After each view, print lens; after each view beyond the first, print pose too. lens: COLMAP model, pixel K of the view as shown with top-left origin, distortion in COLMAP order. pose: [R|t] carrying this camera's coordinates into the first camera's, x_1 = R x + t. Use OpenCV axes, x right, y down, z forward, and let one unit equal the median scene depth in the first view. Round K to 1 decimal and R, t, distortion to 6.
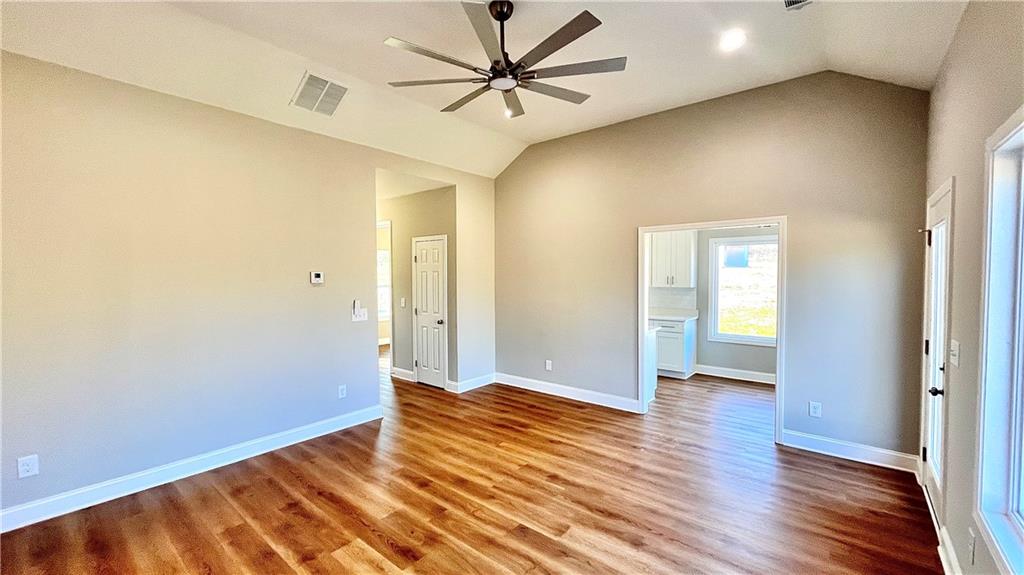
lens RADIAL K [[413.3, 0, 510.4], [0, 413.3, 288.2], [0, 0, 1]] dist [0.000449, -0.000151]
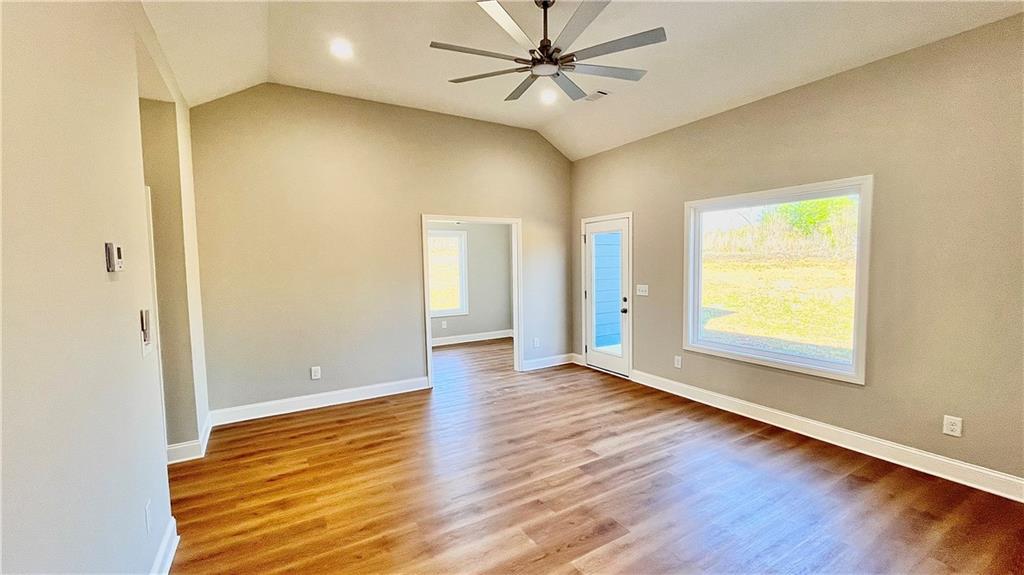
lens RADIAL K [[413.3, 0, 510.4], [0, 413.3, 288.2], [0, 0, 1]] dist [0.000449, -0.000151]
pose [[0.331883, -0.058220, 0.941522, -0.896823], [0.045643, 0.997916, 0.045618, 0.006366], [-0.942216, 0.027834, 0.333849, 0.632487]]
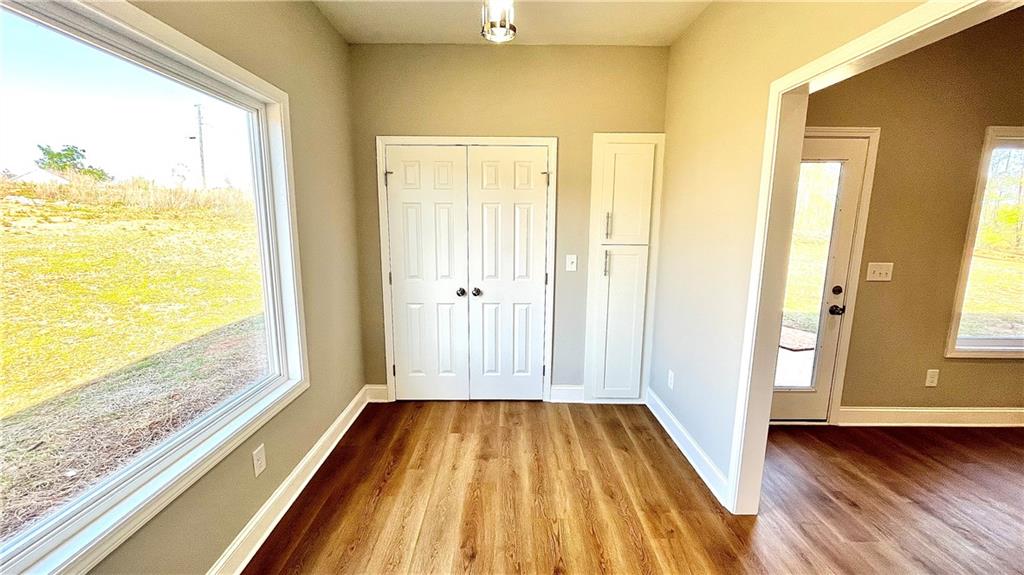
lens RADIAL K [[413.3, 0, 510.4], [0, 413.3, 288.2], [0, 0, 1]] dist [0.000449, -0.000151]
pose [[-0.647470, -0.122215, 0.752228, 0.573811], [0.022024, 0.983644, 0.178770, -0.036081], [-0.761773, 0.132315, -0.634188, 1.873659]]
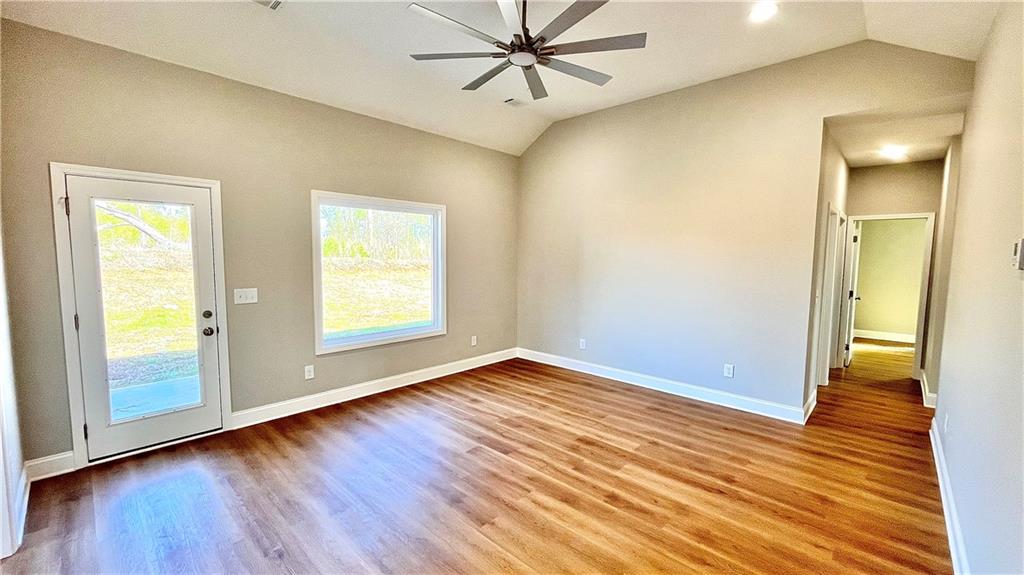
lens RADIAL K [[413.3, 0, 510.4], [0, 413.3, 288.2], [0, 0, 1]] dist [0.000449, -0.000151]
pose [[-0.998085, -0.010822, 0.060905, -0.046039], [-0.003641, 0.993150, 0.116789, -0.046973], [-0.061751, 0.116343, -0.991288, 1.745631]]
